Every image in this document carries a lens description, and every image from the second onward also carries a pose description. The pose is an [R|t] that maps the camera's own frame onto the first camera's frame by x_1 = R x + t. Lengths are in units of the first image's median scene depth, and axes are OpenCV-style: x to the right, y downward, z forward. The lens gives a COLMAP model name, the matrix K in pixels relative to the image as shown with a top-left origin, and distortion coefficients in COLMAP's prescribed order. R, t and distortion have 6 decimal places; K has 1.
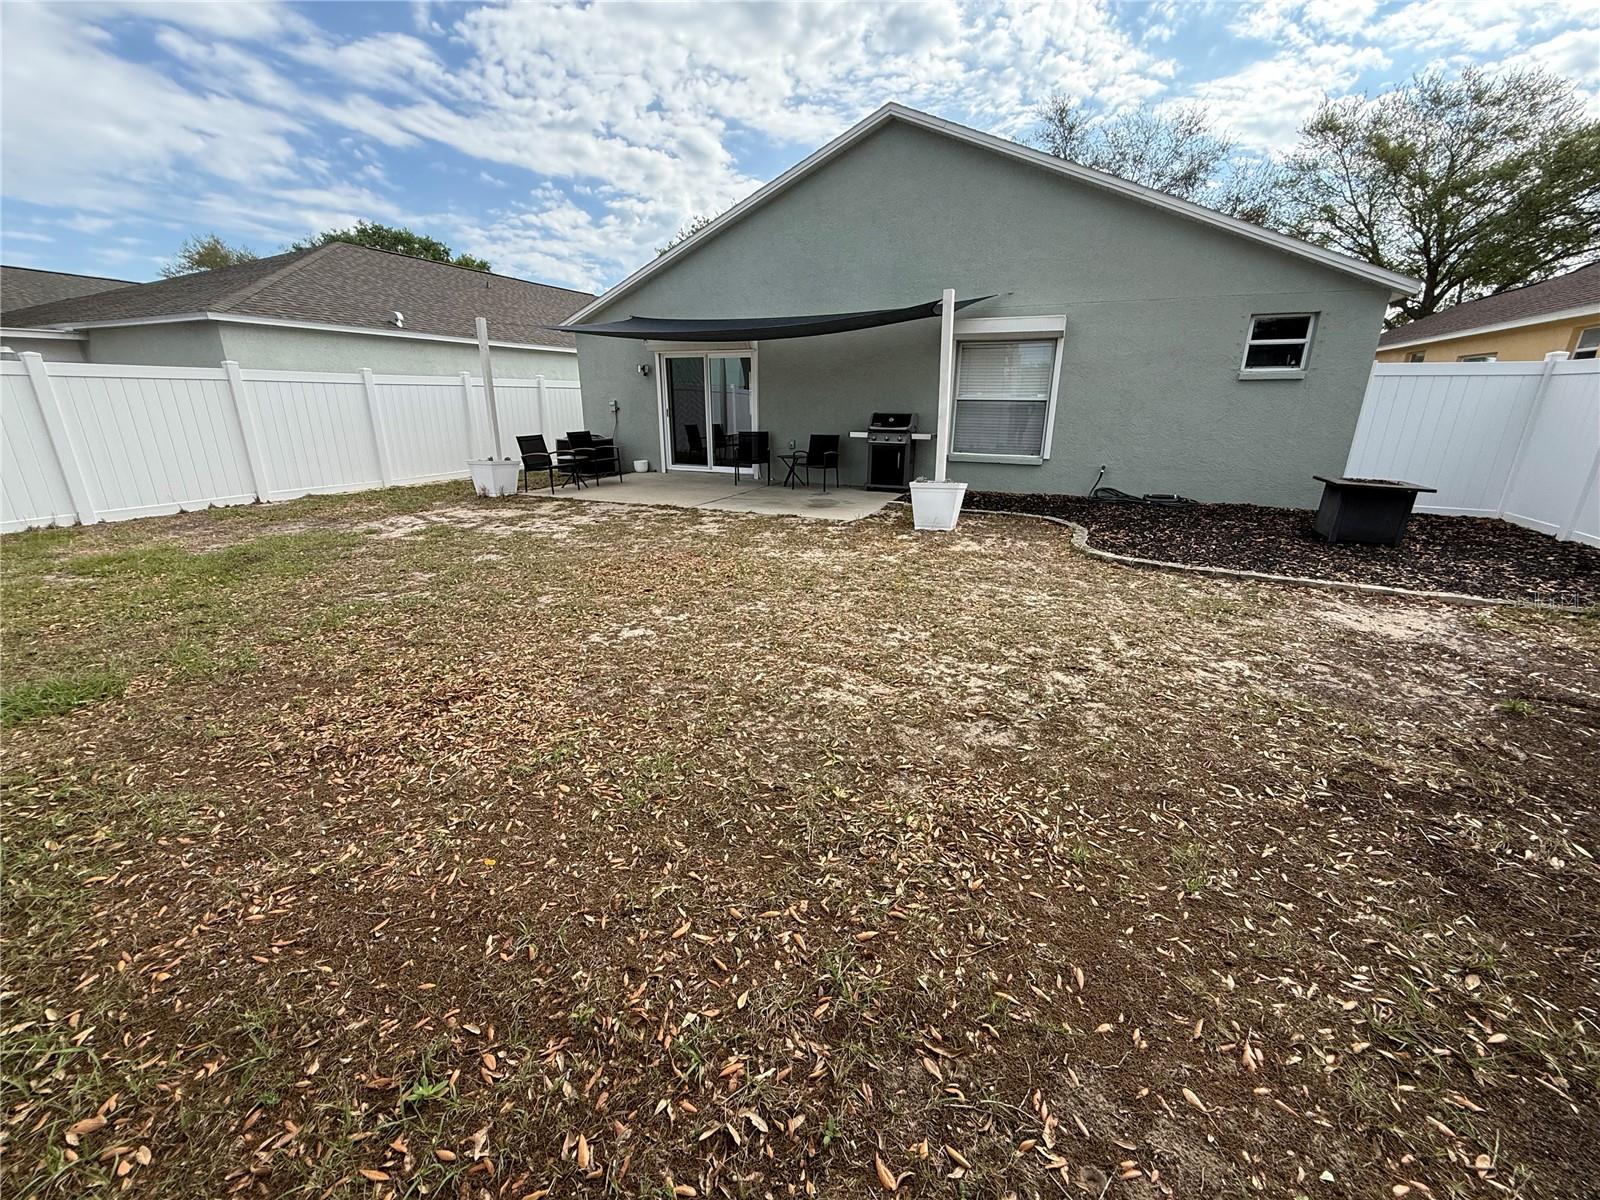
lens RADIAL K [[637.5, 0, 800.8], [0, 637.5, 599.5], [0, 0, 1]] dist [0.001128, -0.000838]
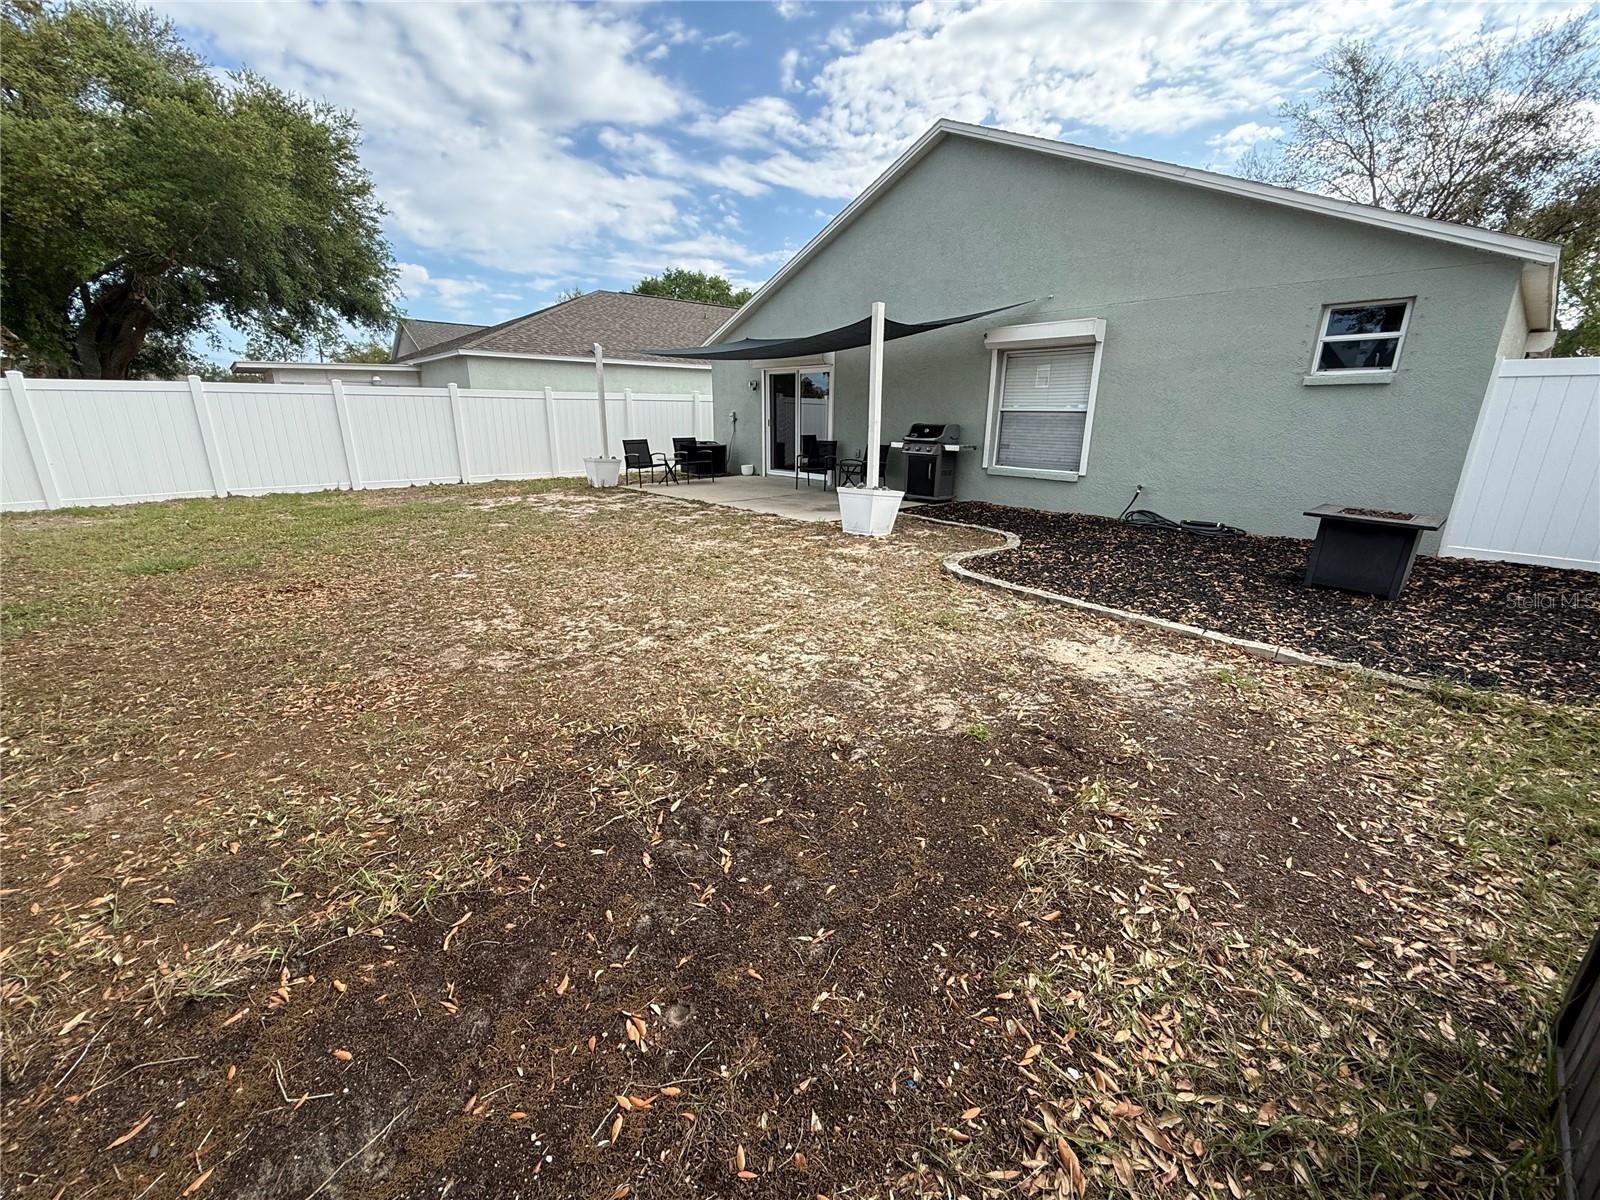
lens RADIAL K [[637.5, 0, 801.7], [0, 637.5, 604.5], [0, 0, 1]] dist [0.001128, -0.000838]
pose [[0.910823, 0.120795, -0.394727, 0.447419], [-0.126325, 0.991916, 0.012055, 0.002299], [0.392992, 0.038884, 0.918719, 0.014559]]
